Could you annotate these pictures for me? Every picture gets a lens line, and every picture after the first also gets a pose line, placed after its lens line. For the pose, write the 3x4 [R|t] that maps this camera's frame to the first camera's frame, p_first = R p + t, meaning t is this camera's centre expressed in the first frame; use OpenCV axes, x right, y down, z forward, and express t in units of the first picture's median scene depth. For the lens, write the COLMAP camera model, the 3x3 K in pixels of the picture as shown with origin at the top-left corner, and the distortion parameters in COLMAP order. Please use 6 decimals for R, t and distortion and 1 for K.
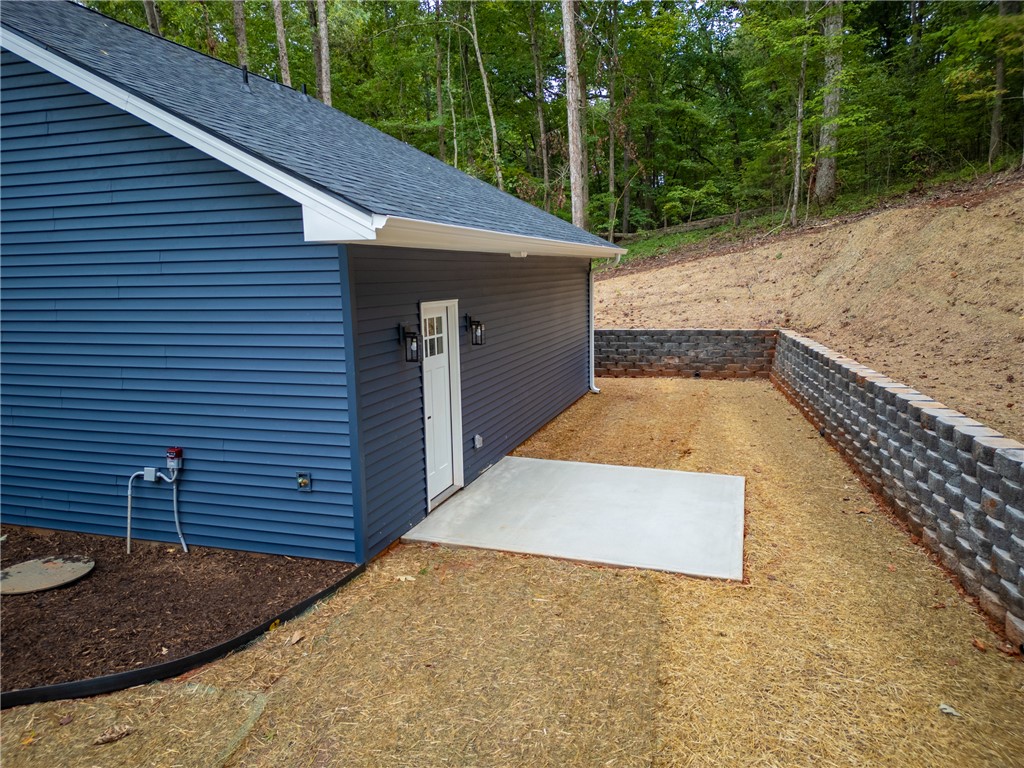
lens RADIAL K [[712.6, 0, 517.4], [0, 712.6, 385.9], [0, 0, 1]] dist [0.077901, -0.076992]
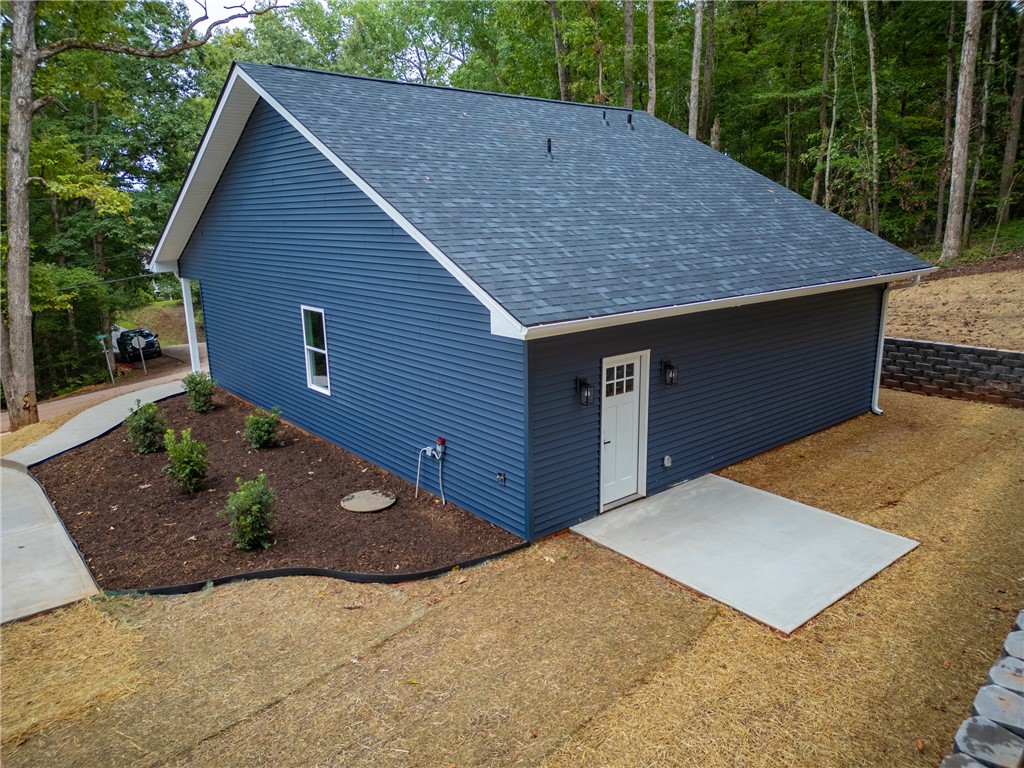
lens RADIAL K [[712.6, 0, 517.4], [0, 712.6, 385.9], [0, 0, 1]] dist [0.077901, -0.076992]
pose [[0.851830, 0.130848, -0.507212, 0.401466], [-0.089319, 0.990401, 0.105493, -0.189322], [0.516147, -0.044558, 0.855340, -0.208627]]
